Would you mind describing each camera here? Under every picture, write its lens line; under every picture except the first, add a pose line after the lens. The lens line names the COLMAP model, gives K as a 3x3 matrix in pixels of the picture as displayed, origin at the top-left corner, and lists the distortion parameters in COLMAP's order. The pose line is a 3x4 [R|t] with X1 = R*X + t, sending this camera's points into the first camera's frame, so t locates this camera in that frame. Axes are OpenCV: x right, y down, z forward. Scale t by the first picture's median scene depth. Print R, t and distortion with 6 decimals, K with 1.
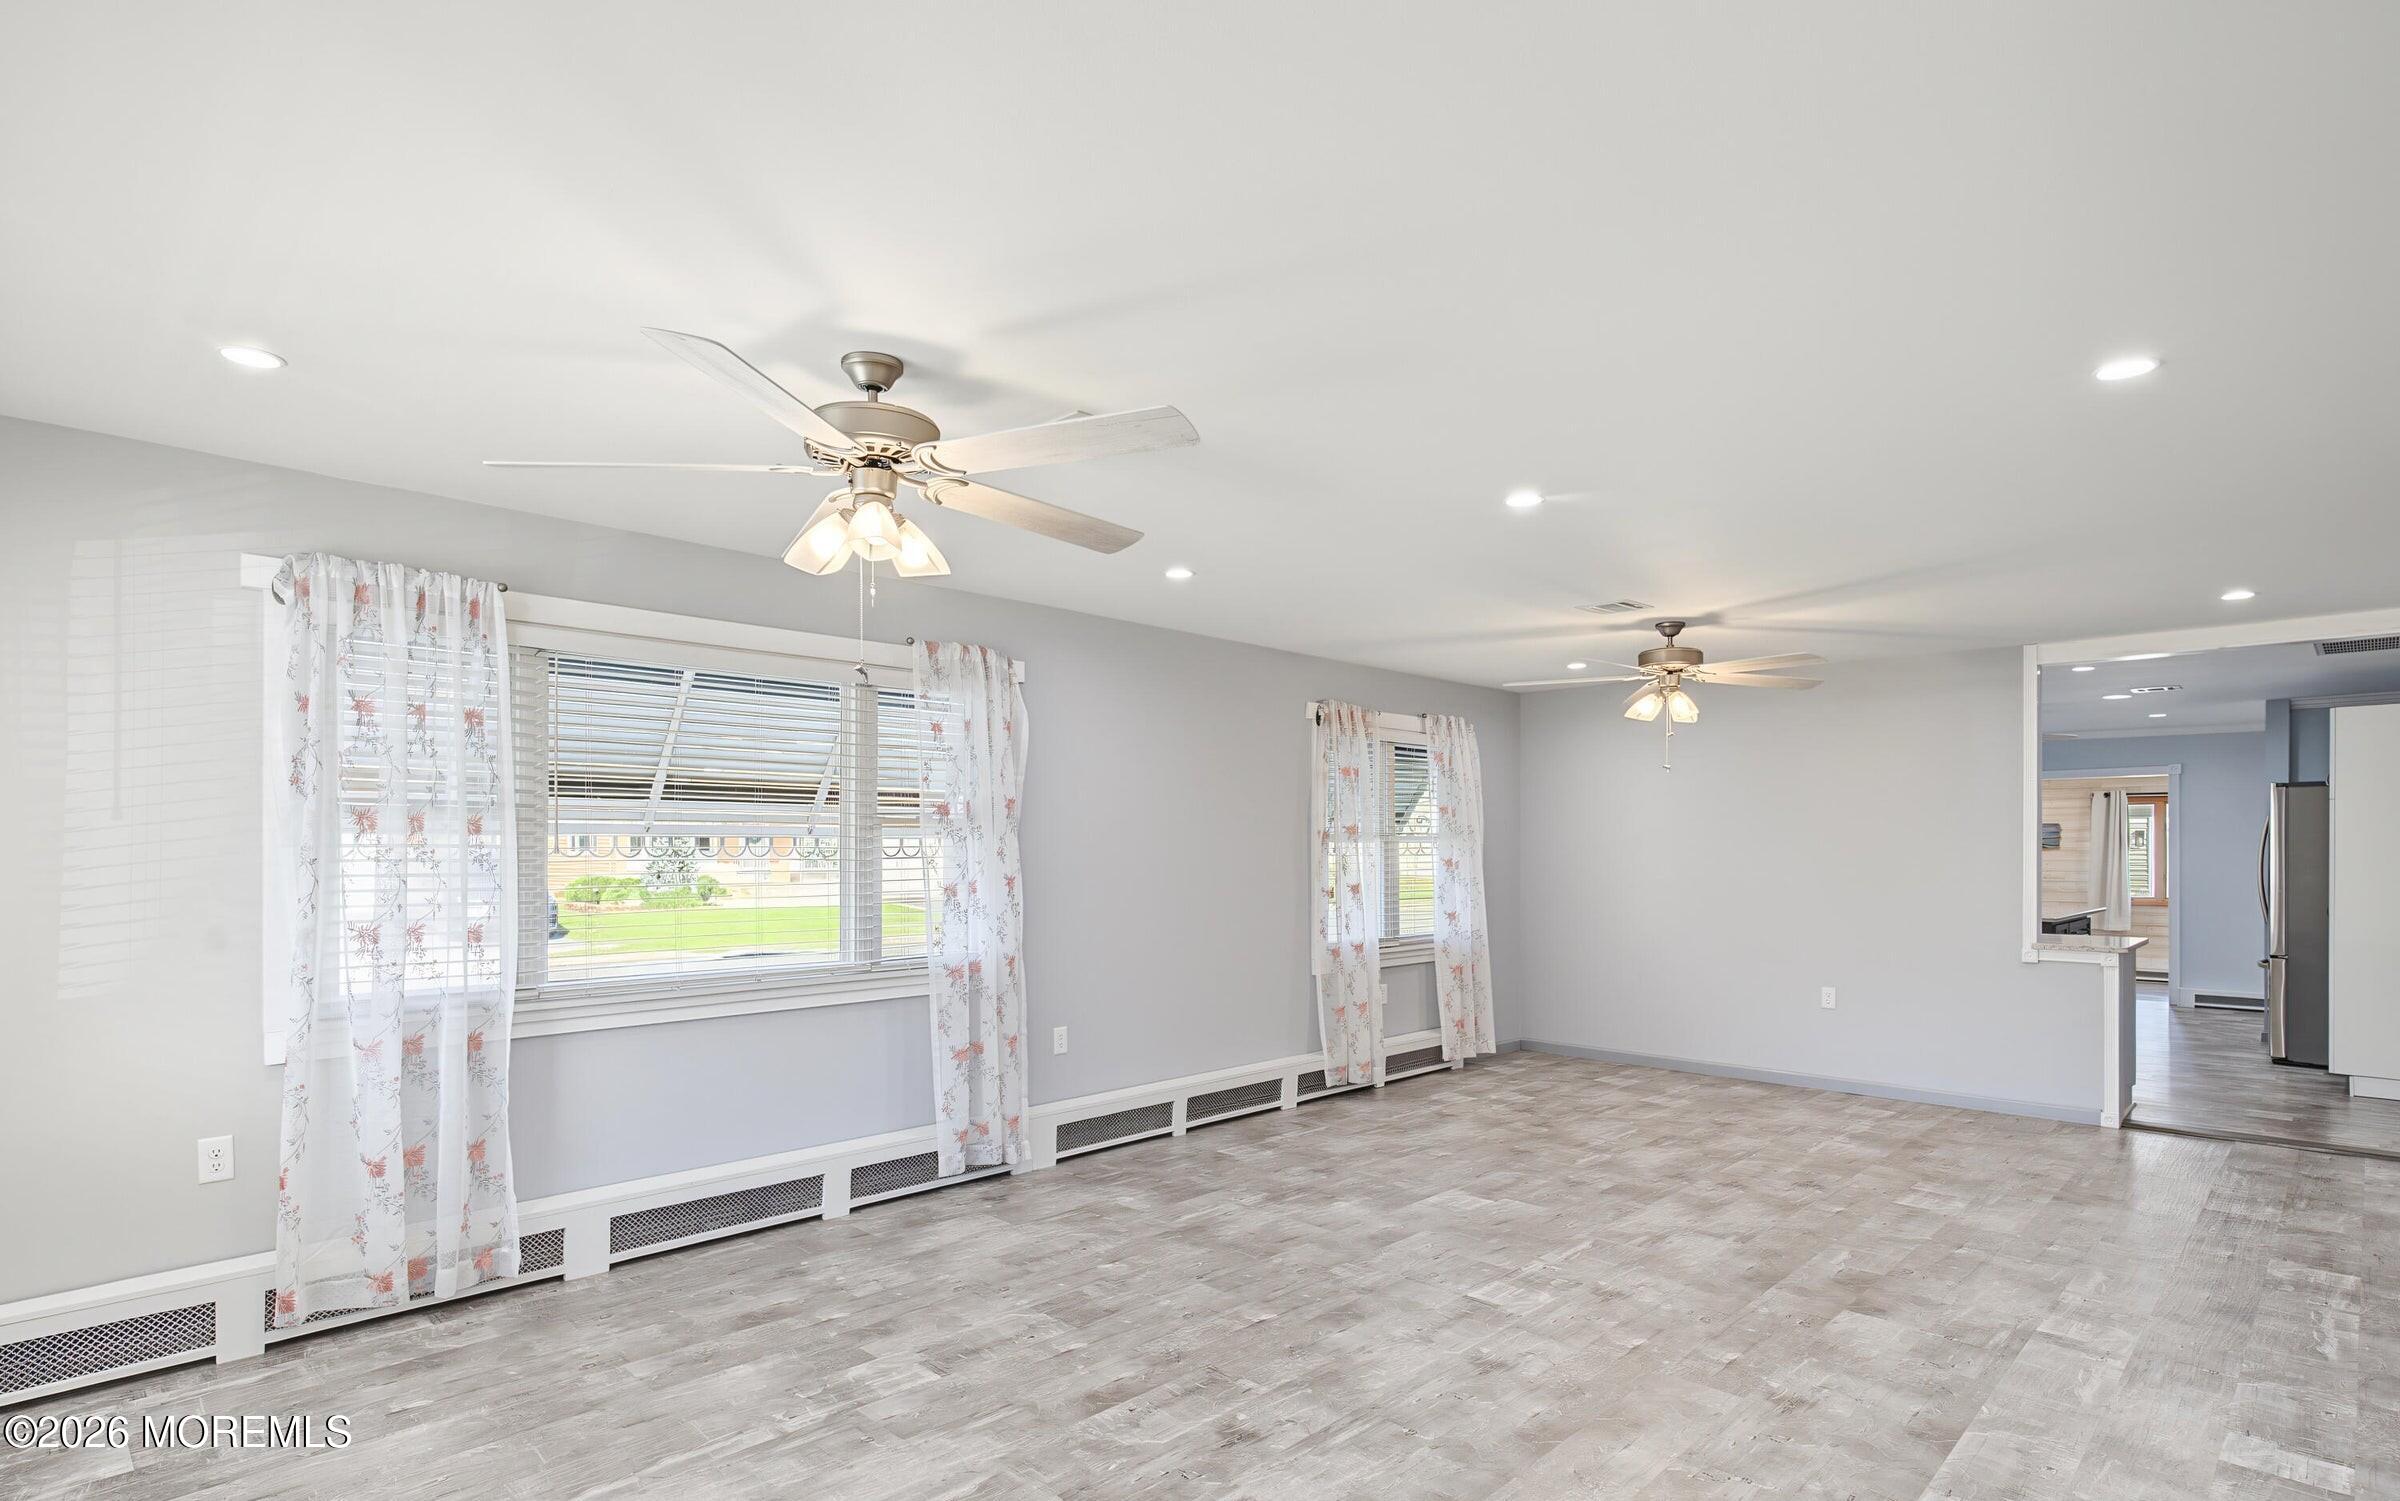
lens RADIAL K [[1159.4, 0, 1231.2], [0, 1159.4, 784.8], [0, 0, 1]] dist [-0.008553, 0.001132]
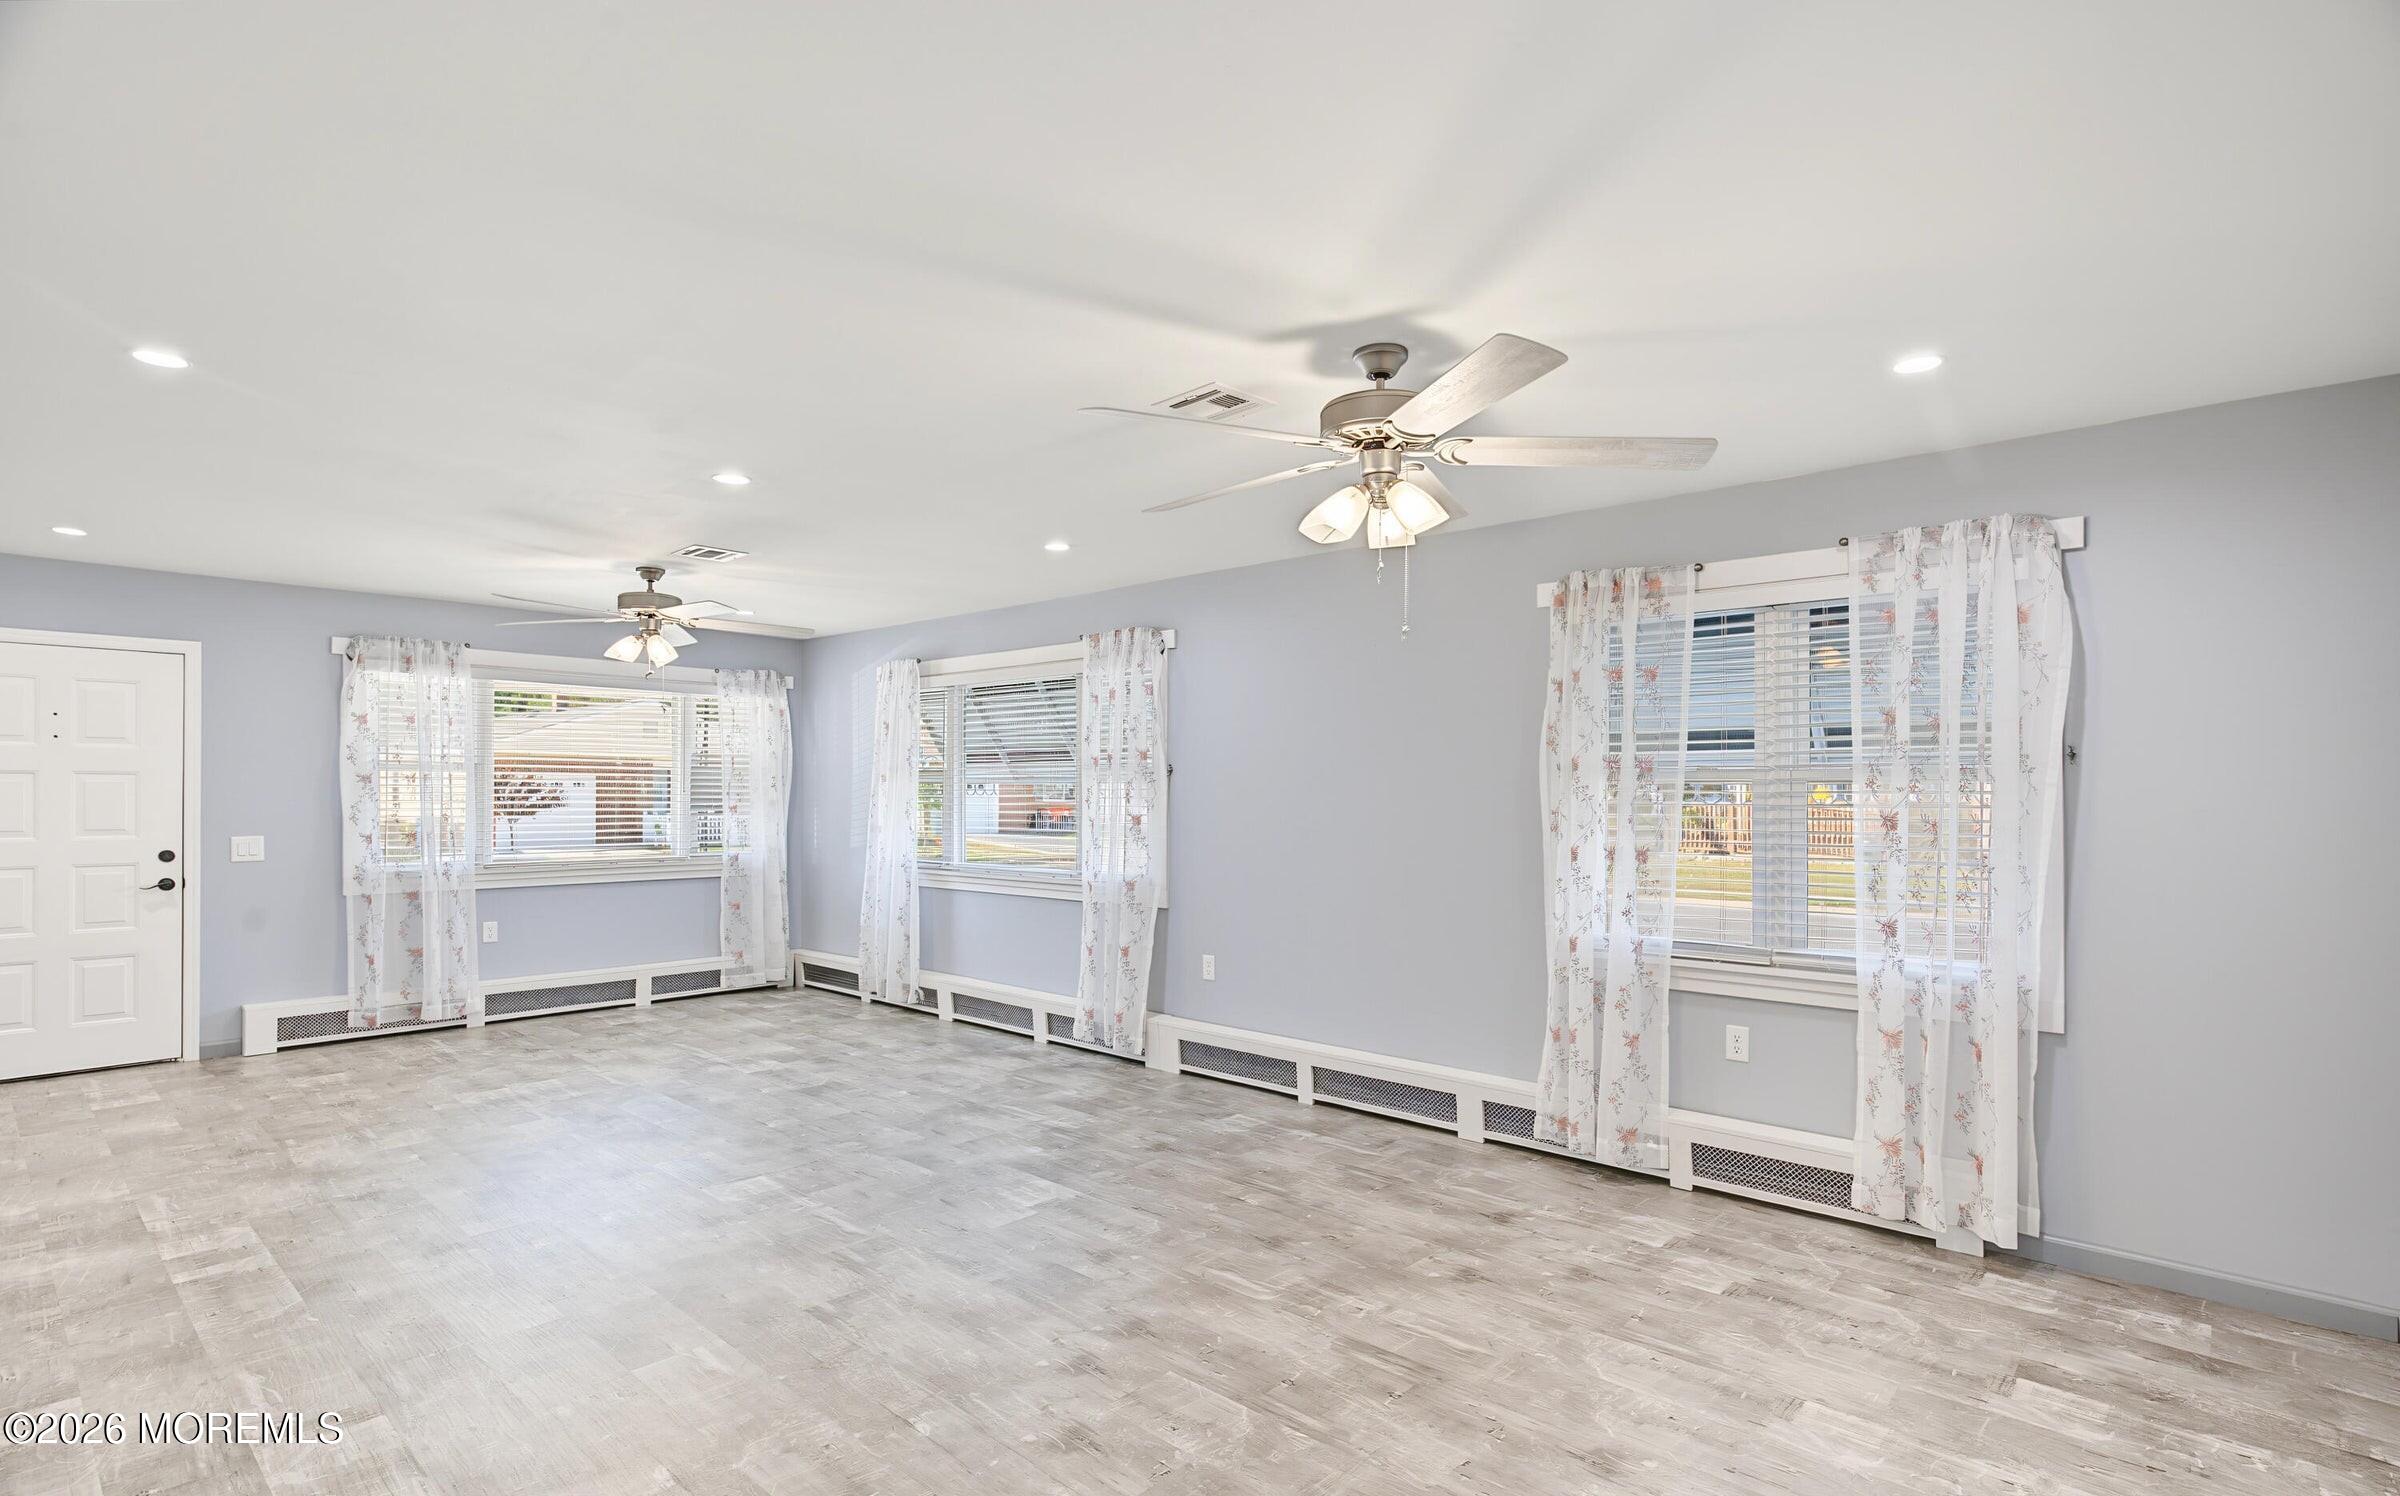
lens RADIAL K [[1159.4, 0, 1231.2], [0, 1159.4, 782.3], [0, 0, 1]] dist [-0.008553, 0.001132]
pose [[0.047219, -0.009630, -0.998838, 0.806139], [0.049750, 0.998735, -0.007277, 0.046732], [0.997645, -0.049349, 0.047638, 0.834863]]
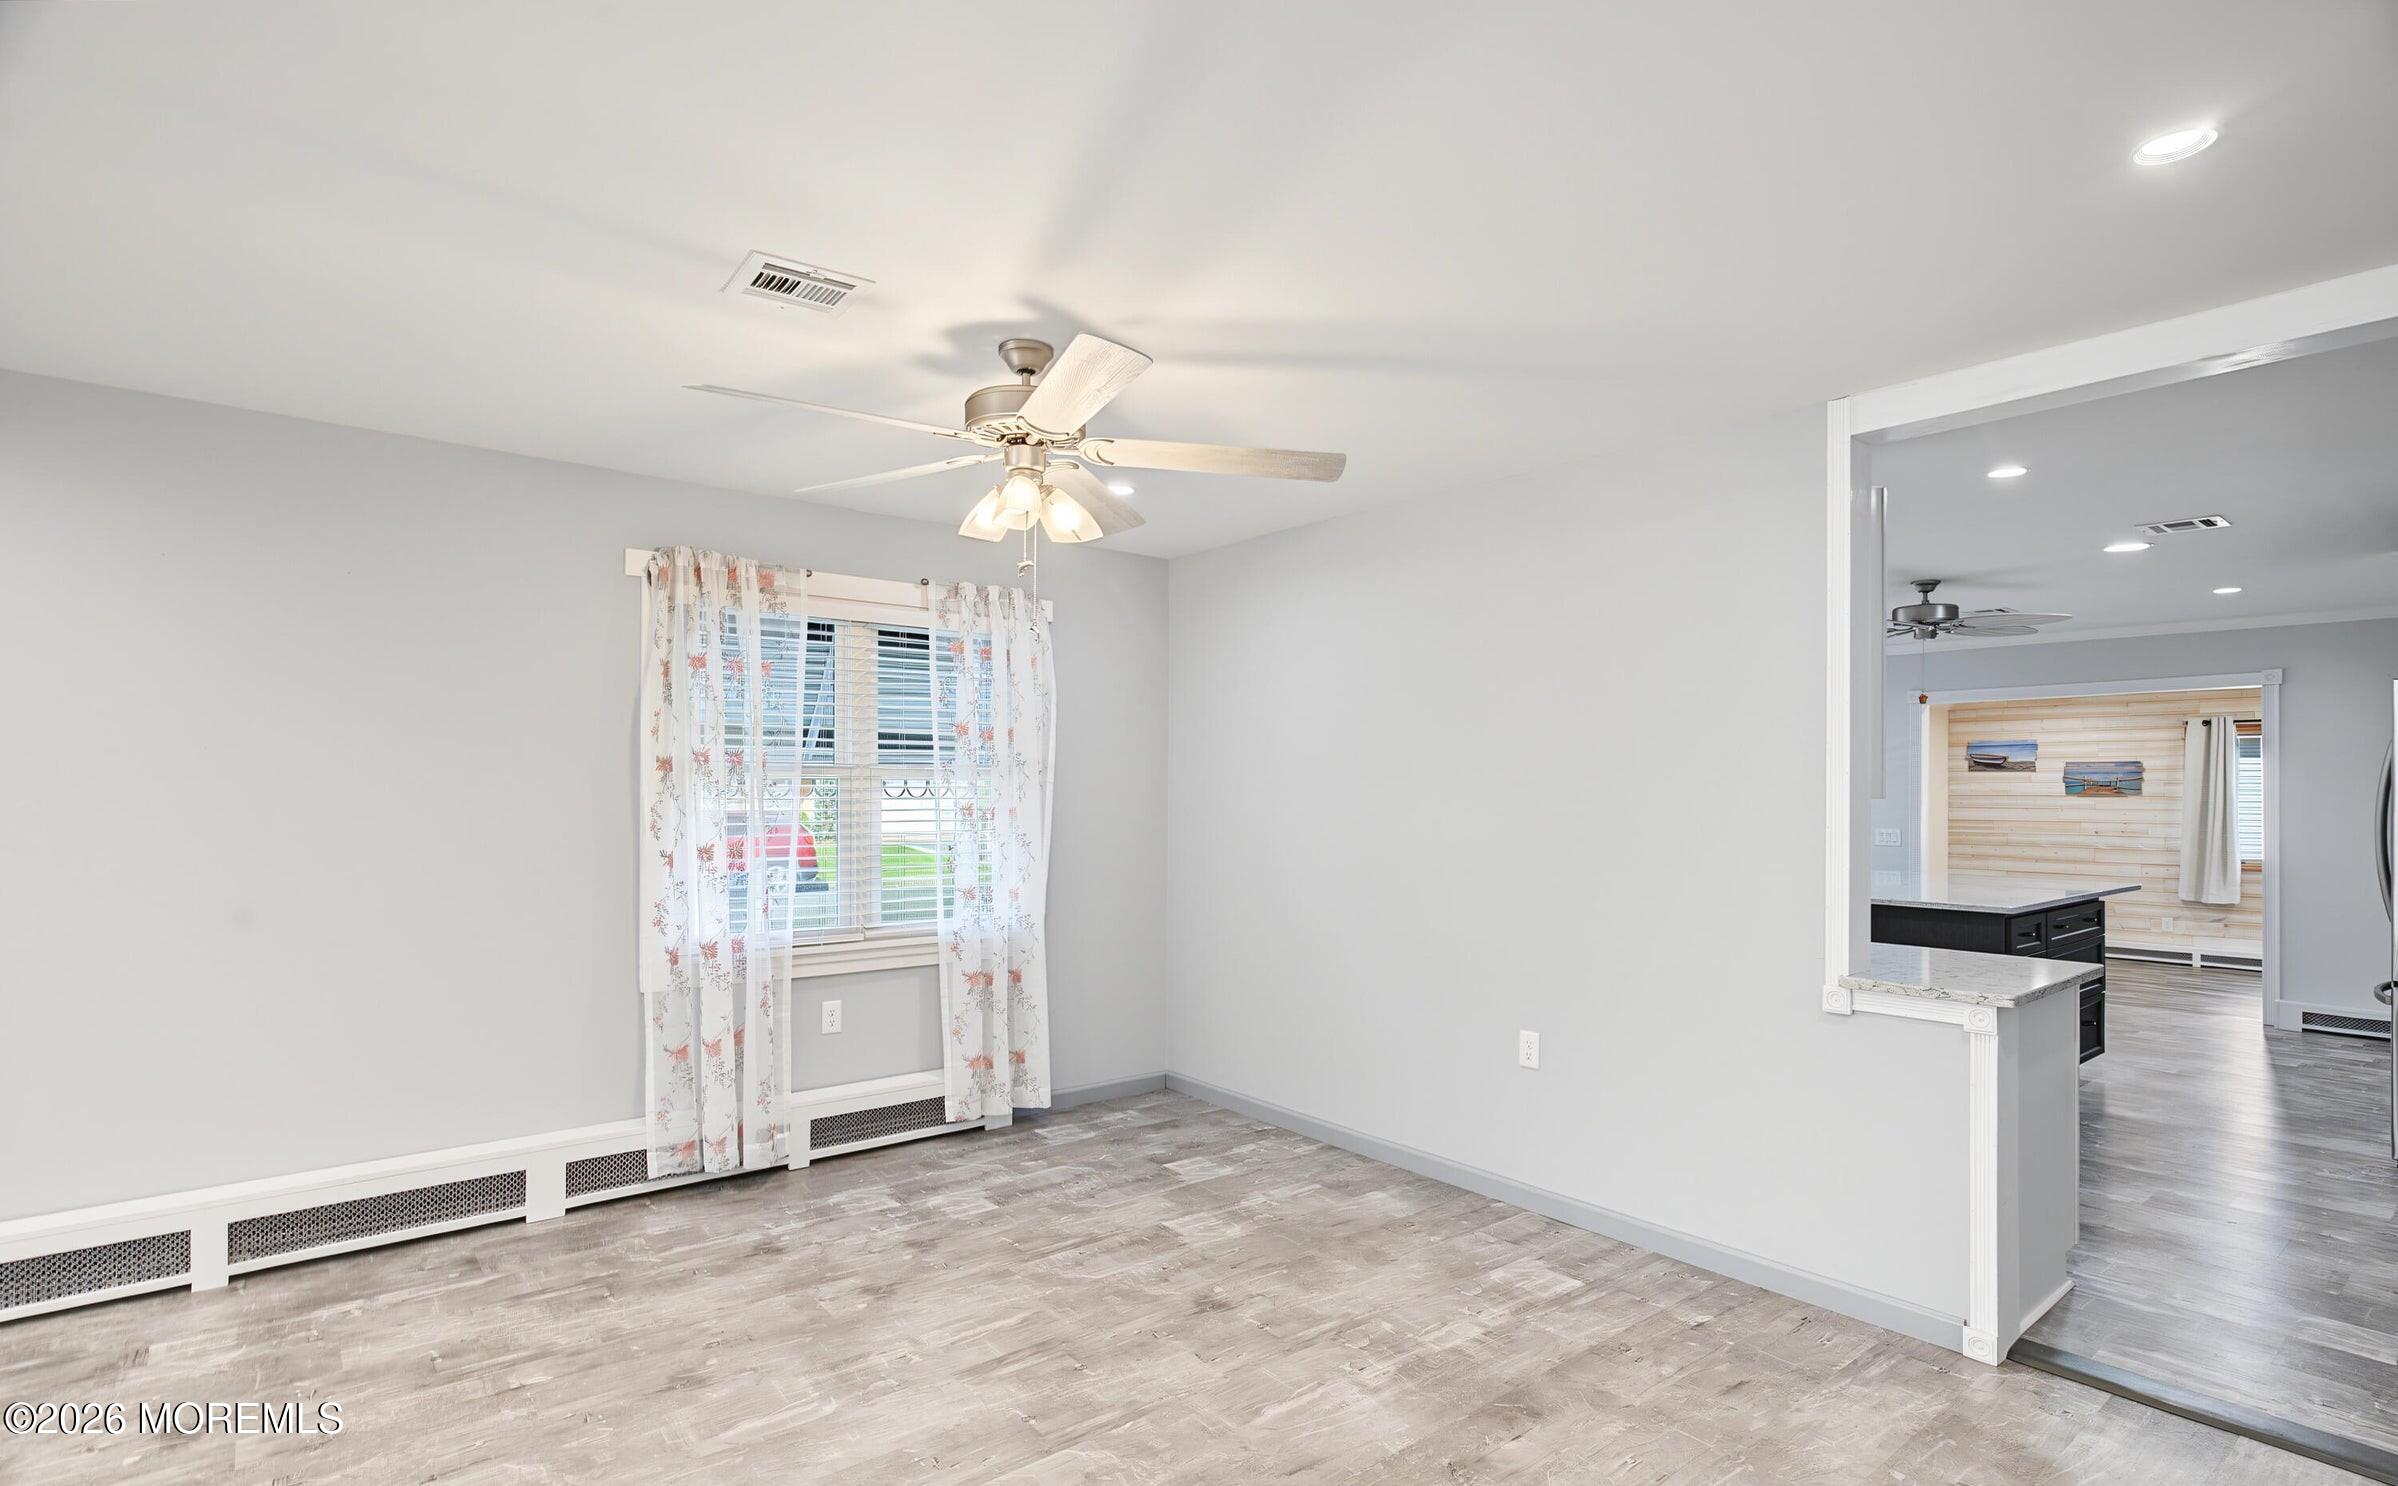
lens RADIAL K [[1144.4, 0, 1194.7], [0, 1144.4, 774.3], [0, 0, 1]] dist [-0.009944, 0.001292]
pose [[0.993264, 0.001587, -0.115864, 0.462837], [0.003136, 0.999172, 0.040567, 0.025480], [0.115833, -0.040657, 0.992436, 0.469117]]
